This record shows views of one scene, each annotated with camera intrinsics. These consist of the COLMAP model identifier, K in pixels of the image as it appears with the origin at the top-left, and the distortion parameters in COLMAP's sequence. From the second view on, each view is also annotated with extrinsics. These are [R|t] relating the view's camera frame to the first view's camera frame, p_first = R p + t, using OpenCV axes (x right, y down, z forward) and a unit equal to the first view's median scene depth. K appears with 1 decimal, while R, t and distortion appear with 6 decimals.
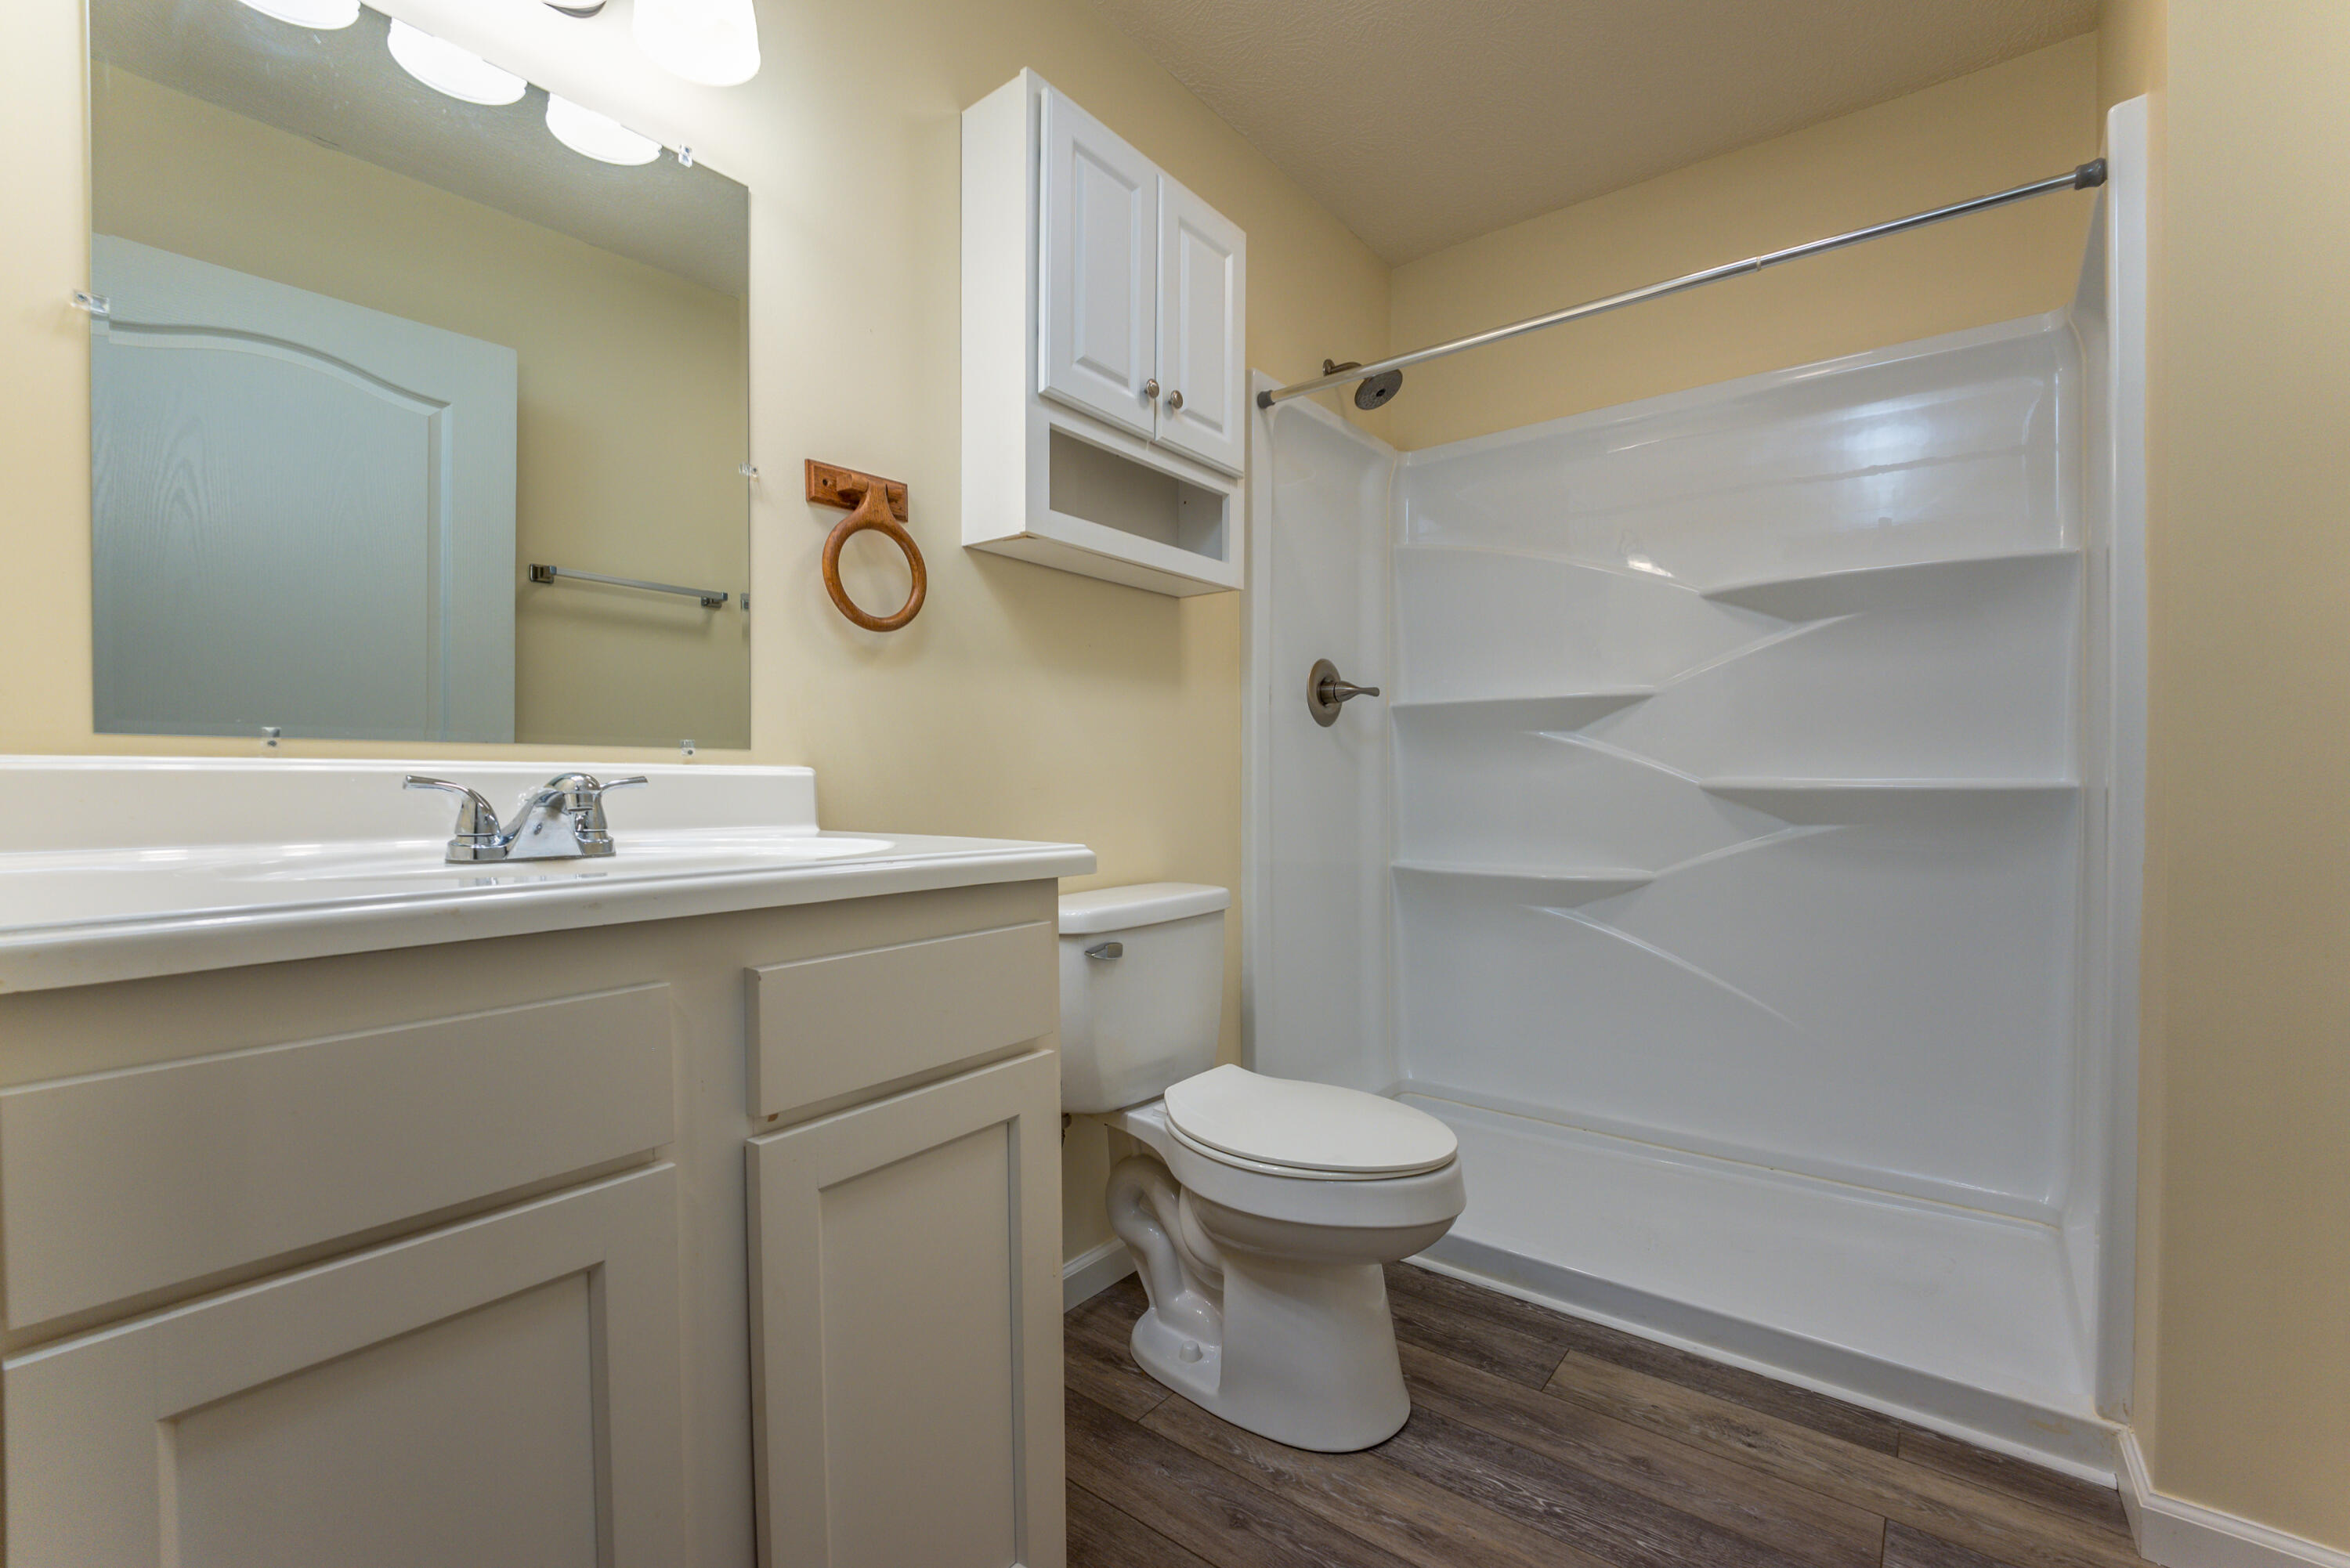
lens RADIAL K [[979.7, 0, 1166.4], [0, 979.7, 776.6], [0, 0, 1]] dist [0.010440, -0.010488]
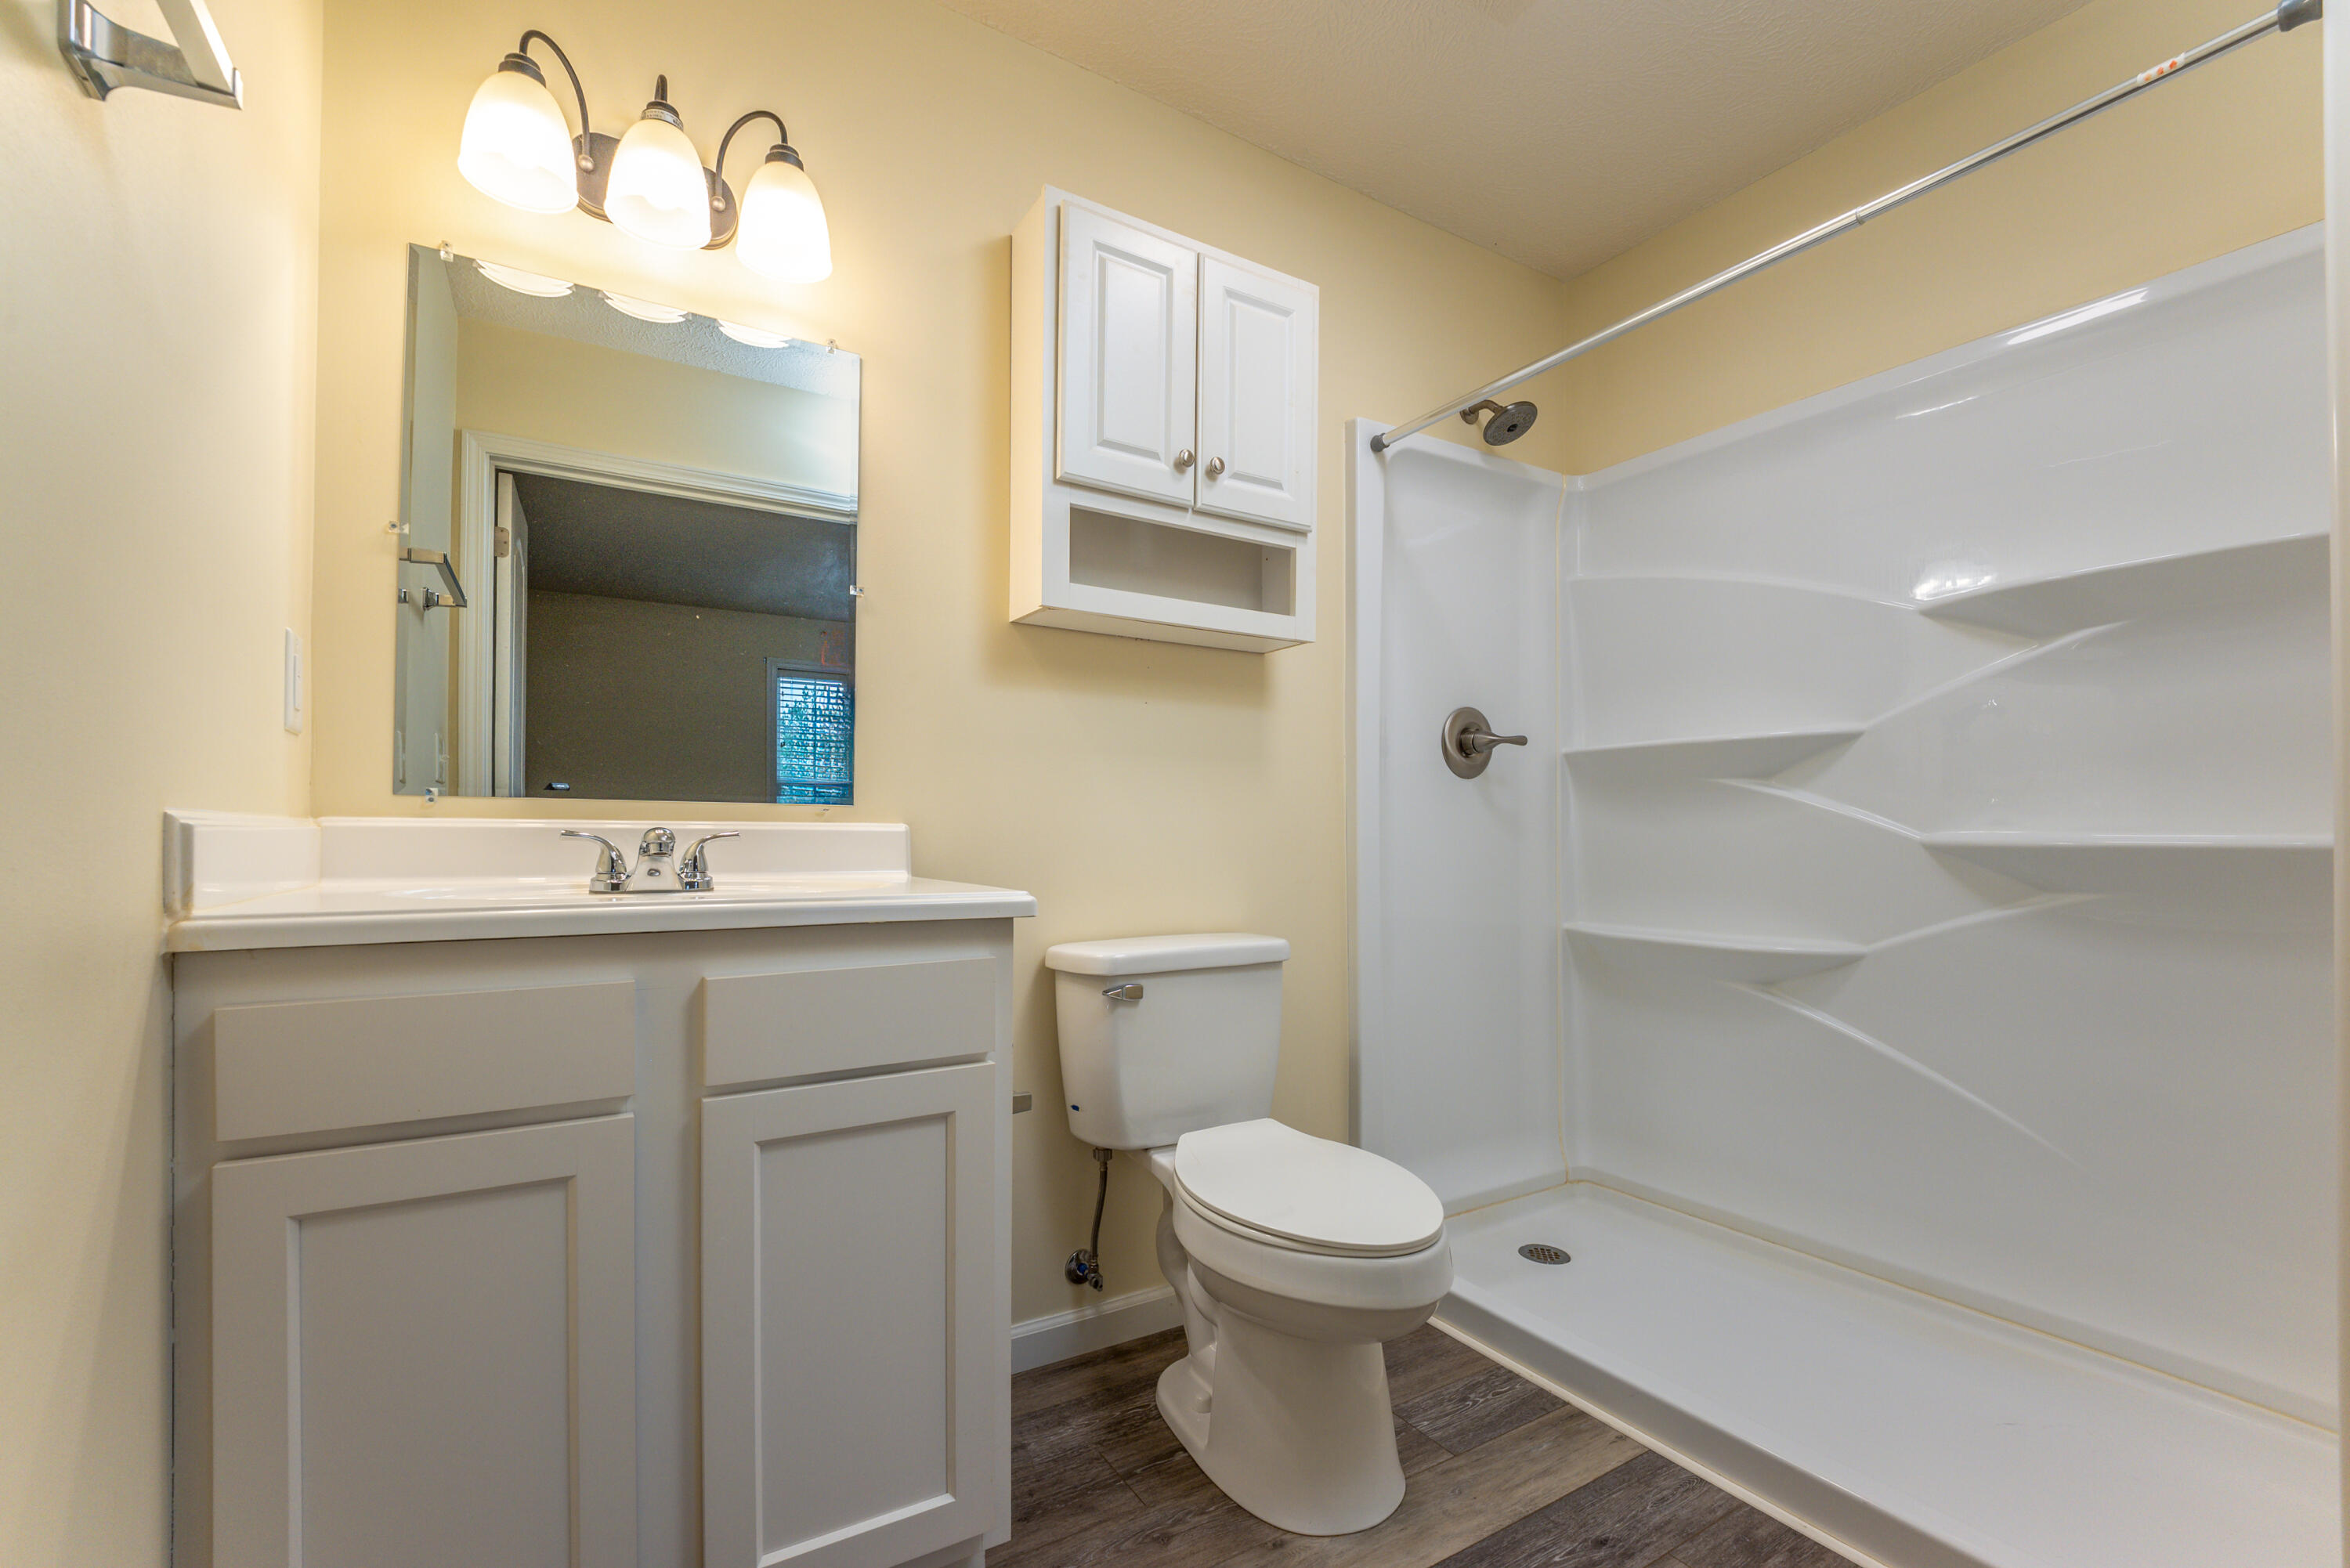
lens RADIAL K [[987.3, 0, 1165.1], [0, 987.3, 801.5], [0, 0, 1]] dist [0.014899, -0.000060]
pose [[0.939501, -0.006467, -0.342486, 0.306372], [-0.003026, 0.999626, -0.027175, -0.001080], [0.342534, 0.026567, 0.939130, 0.011876]]
